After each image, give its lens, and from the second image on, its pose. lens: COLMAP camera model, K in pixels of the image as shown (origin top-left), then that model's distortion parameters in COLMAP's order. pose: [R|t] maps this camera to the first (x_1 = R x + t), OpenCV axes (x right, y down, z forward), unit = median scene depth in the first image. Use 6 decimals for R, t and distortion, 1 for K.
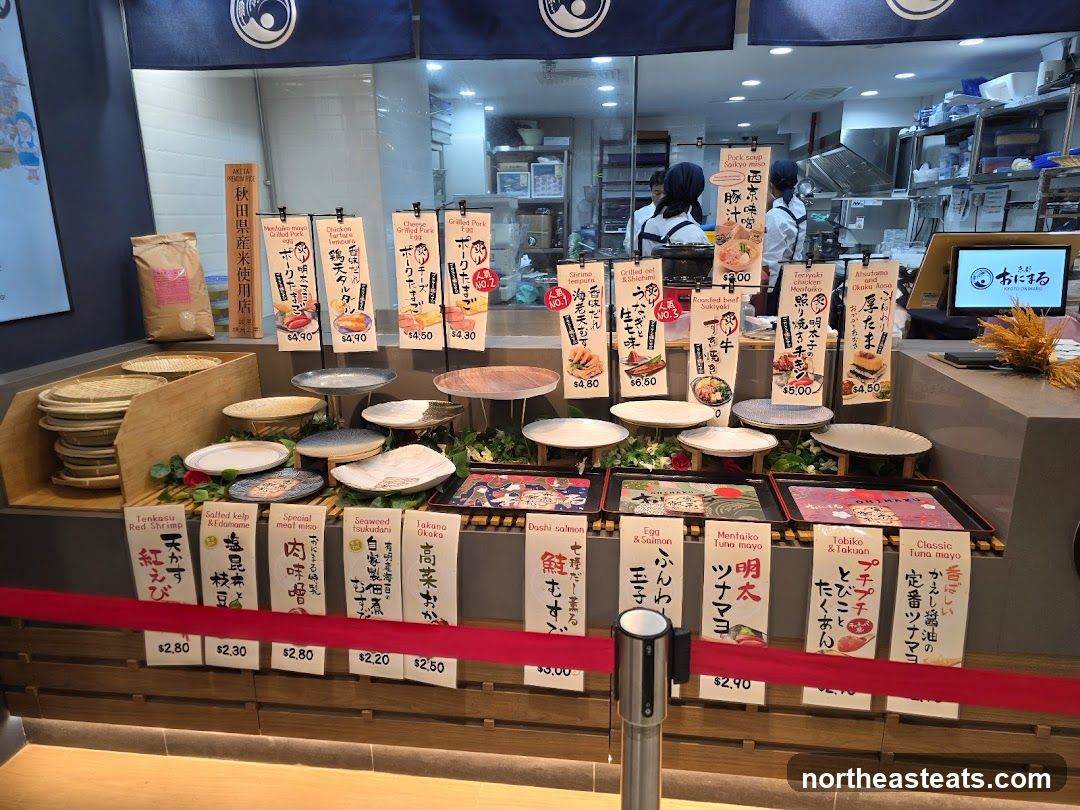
lens RADIAL K [[776.5, 0, 549.7], [0, 776.5, 407.9], [0, 0, 1]] dist [-0.007427, -0.019708]
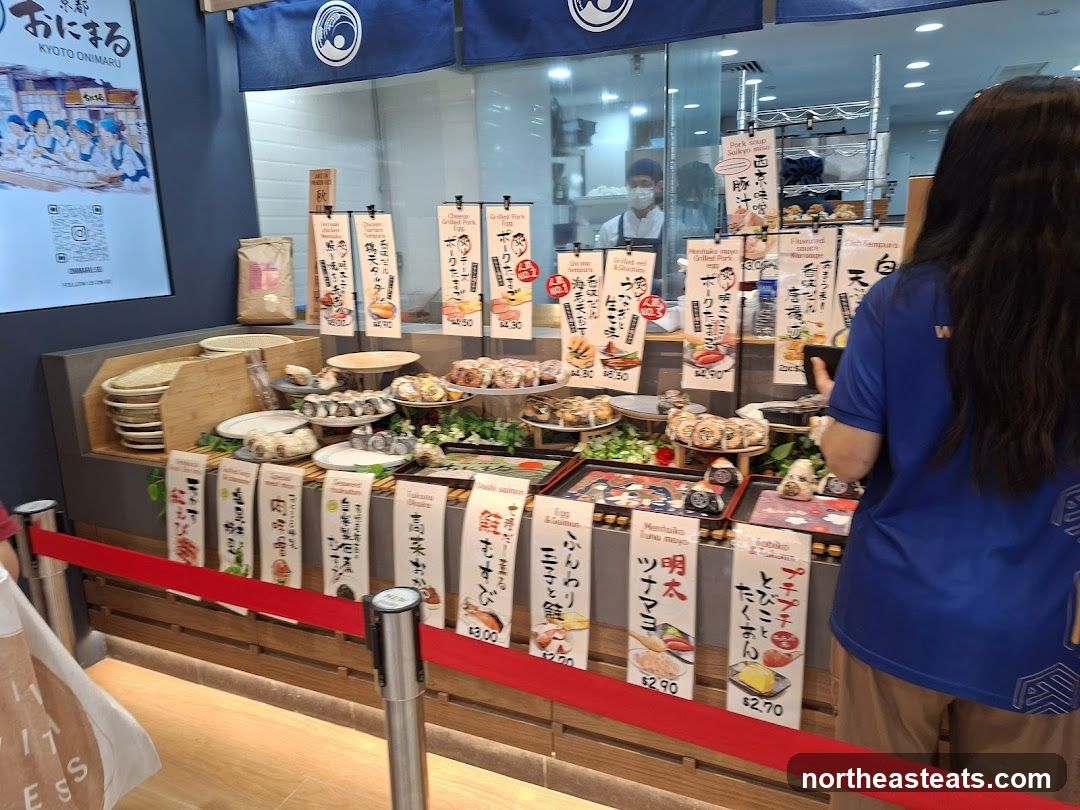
lens RADIAL K [[776.5, 0, 536.0], [0, 776.5, 398.5], [0, 0, 1]] dist [-0.007427, -0.019708]
pose [[0.953060, 0.049023, -0.298787, 0.300400], [-0.055268, 0.998394, -0.012482, 0.019107], [0.297695, 0.028410, 0.954238, 0.022916]]
